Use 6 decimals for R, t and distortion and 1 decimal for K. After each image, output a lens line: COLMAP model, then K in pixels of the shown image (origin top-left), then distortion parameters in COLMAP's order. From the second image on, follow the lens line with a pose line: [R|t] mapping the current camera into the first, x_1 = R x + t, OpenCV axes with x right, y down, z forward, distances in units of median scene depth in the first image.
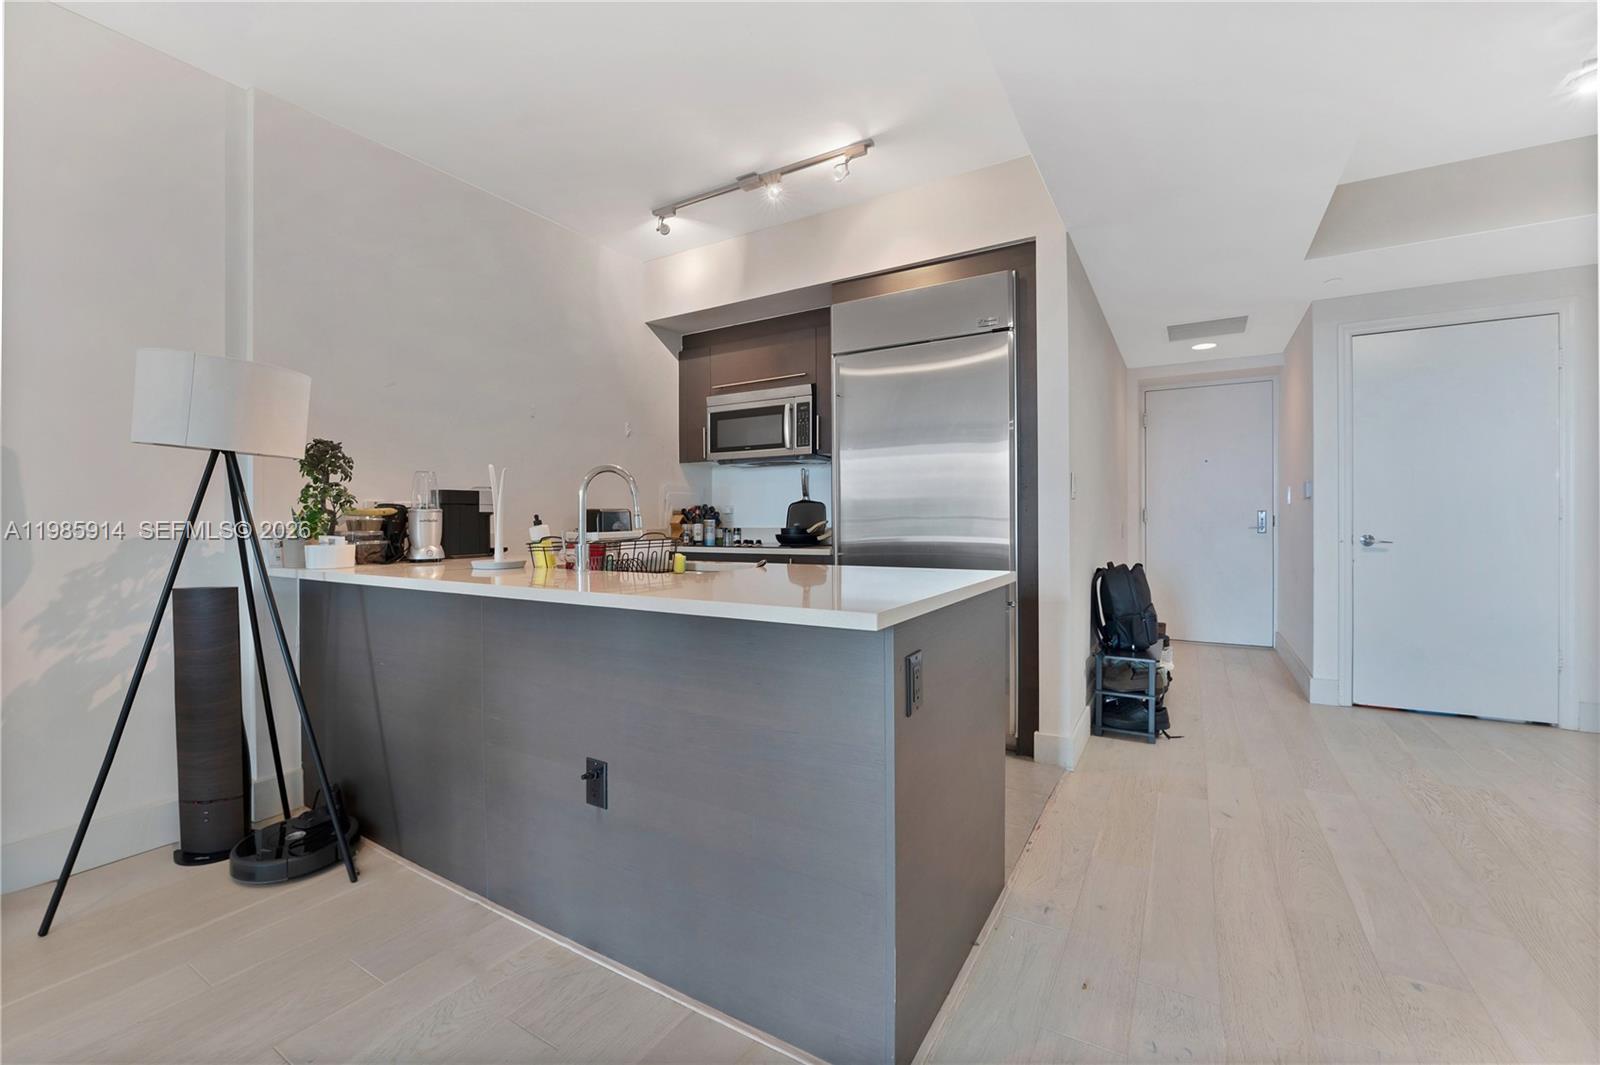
lens RADIAL K [[642.6, 0, 809.8], [0, 642.6, 521.4], [0, 0, 1]] dist [-0.000015, -0.000148]
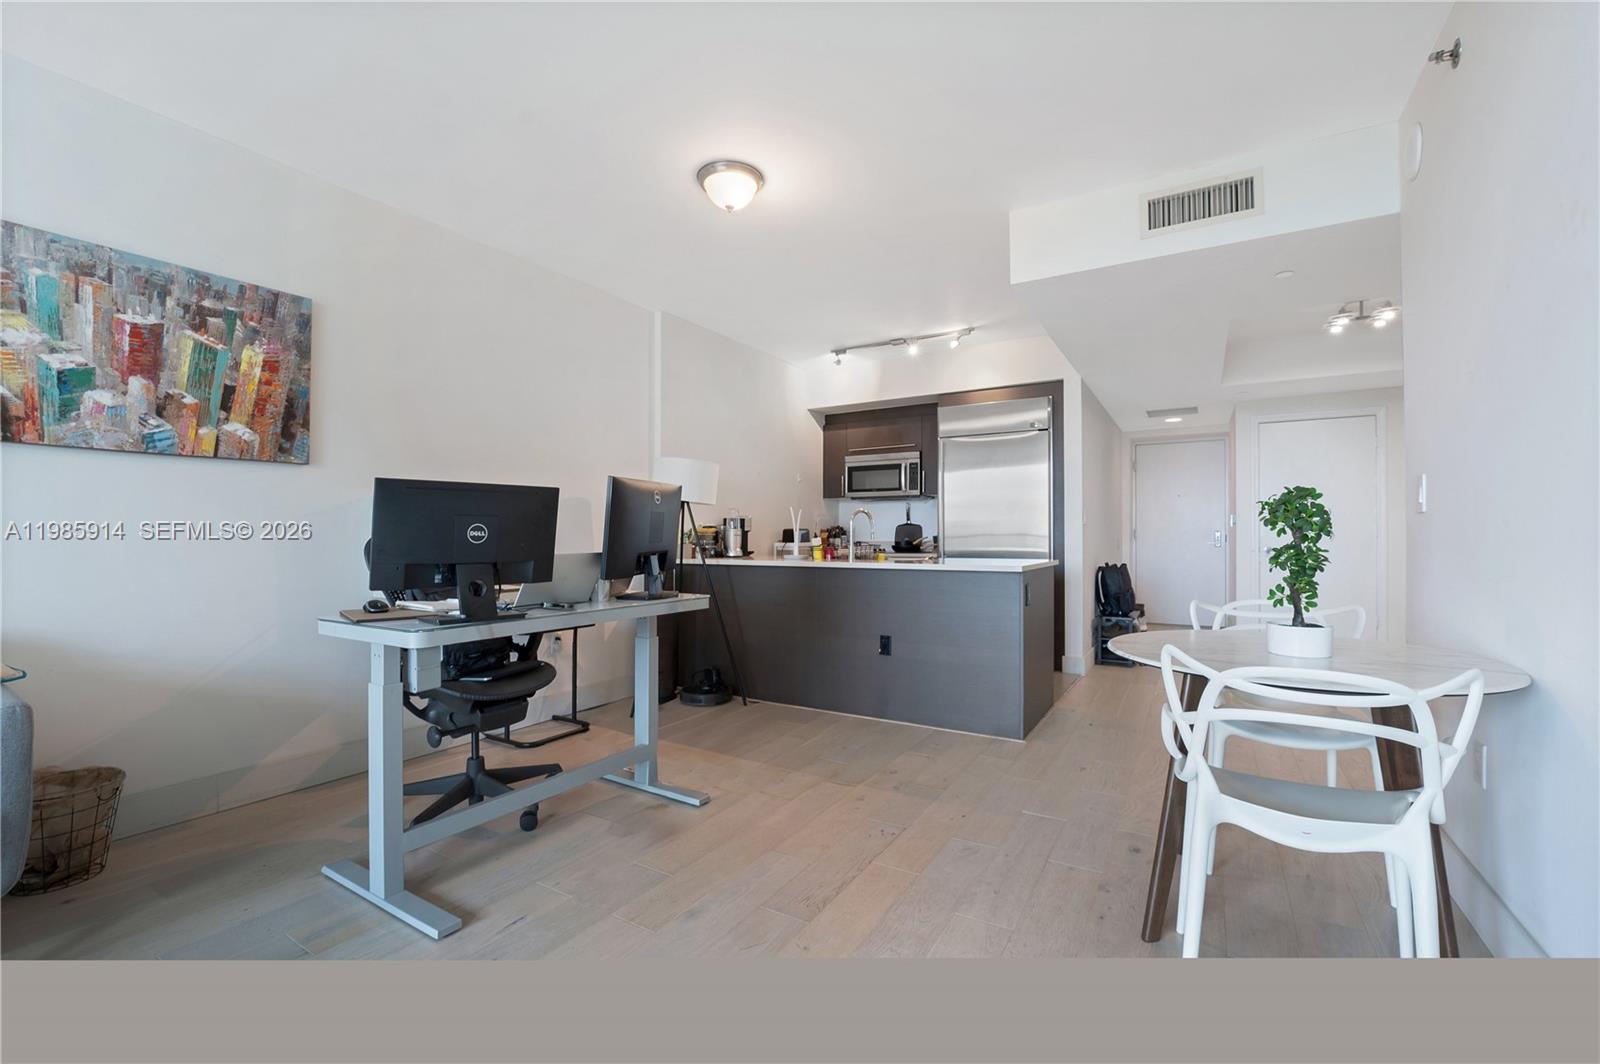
lens RADIAL K [[640.4, 0, 800.0], [0, 640.4, 532.0], [0, 0, 1]] dist [-0.000836, -0.000603]
pose [[0.999700, 0.005822, -0.023779, -0.252124], [-0.006021, 0.999947, -0.008321, 0.002279], [0.023730, 0.008462, 0.999683, -0.593368]]
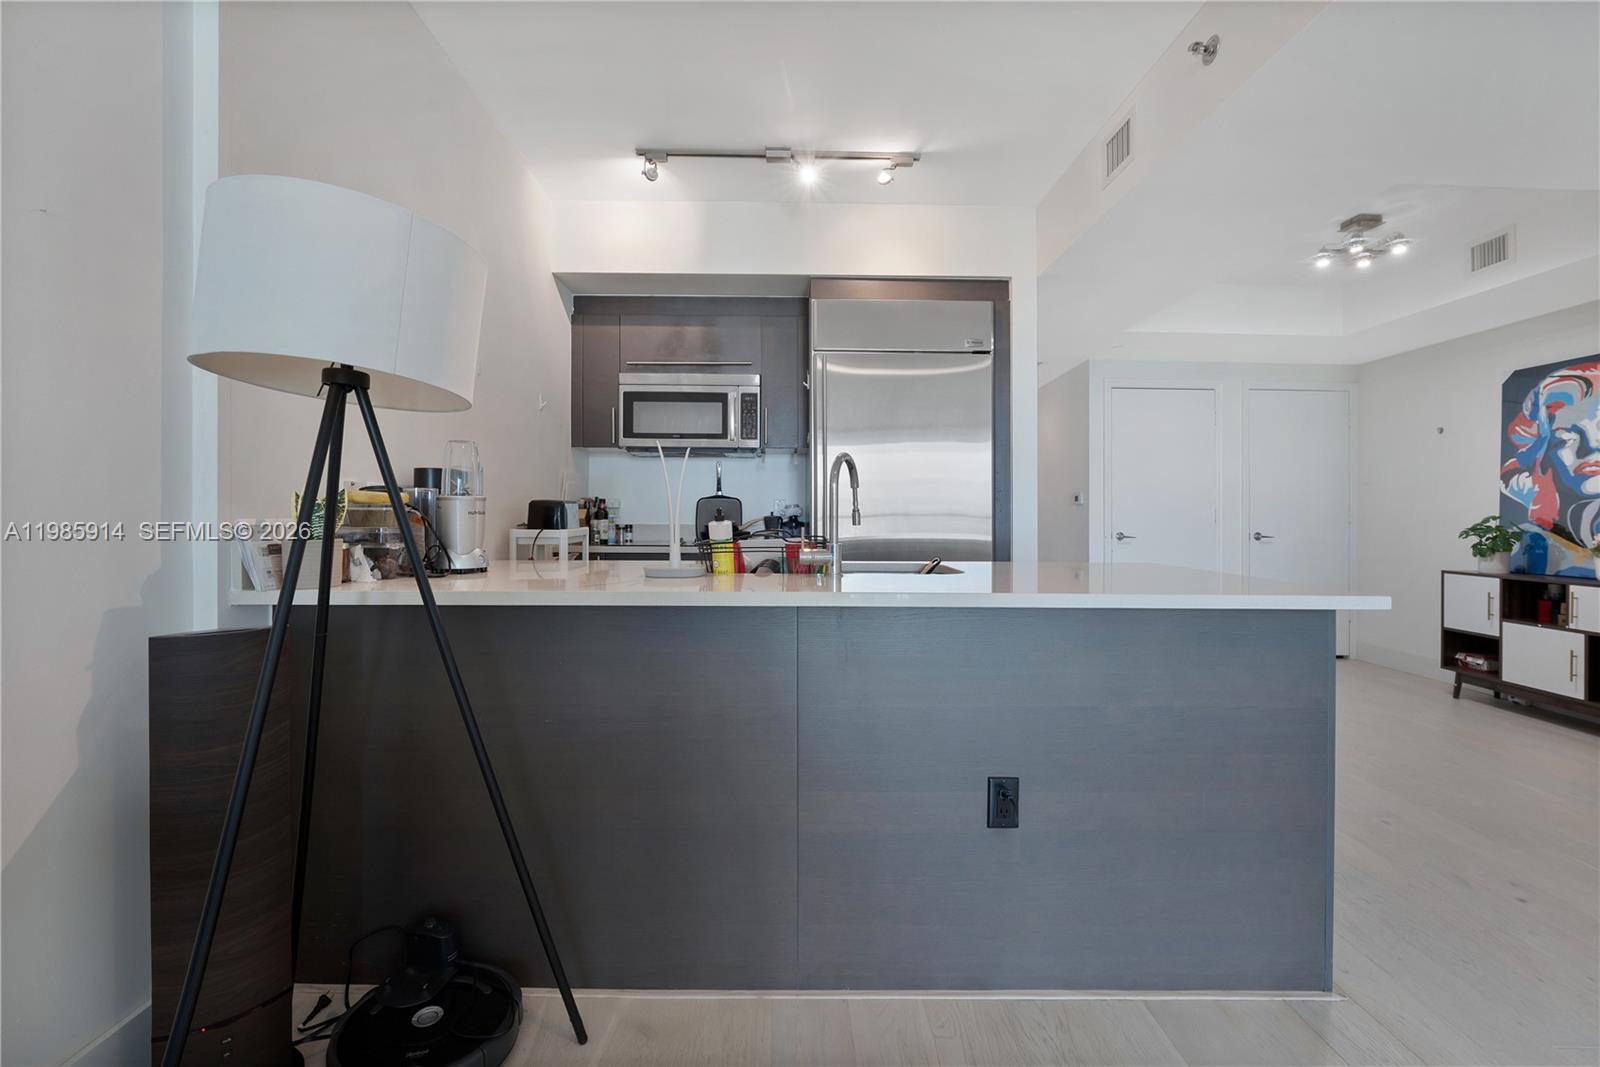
lens RADIAL K [[649.7, 0, 775.6], [0, 649.7, 512.9], [0, 0, 1]] dist [-0.000620, -0.000101]
pose [[0.858048, 0.014534, 0.513363, -0.463388], [-0.010371, 0.999886, -0.010974, 0.002251], [-0.513464, 0.004092, 0.858101, 0.155786]]
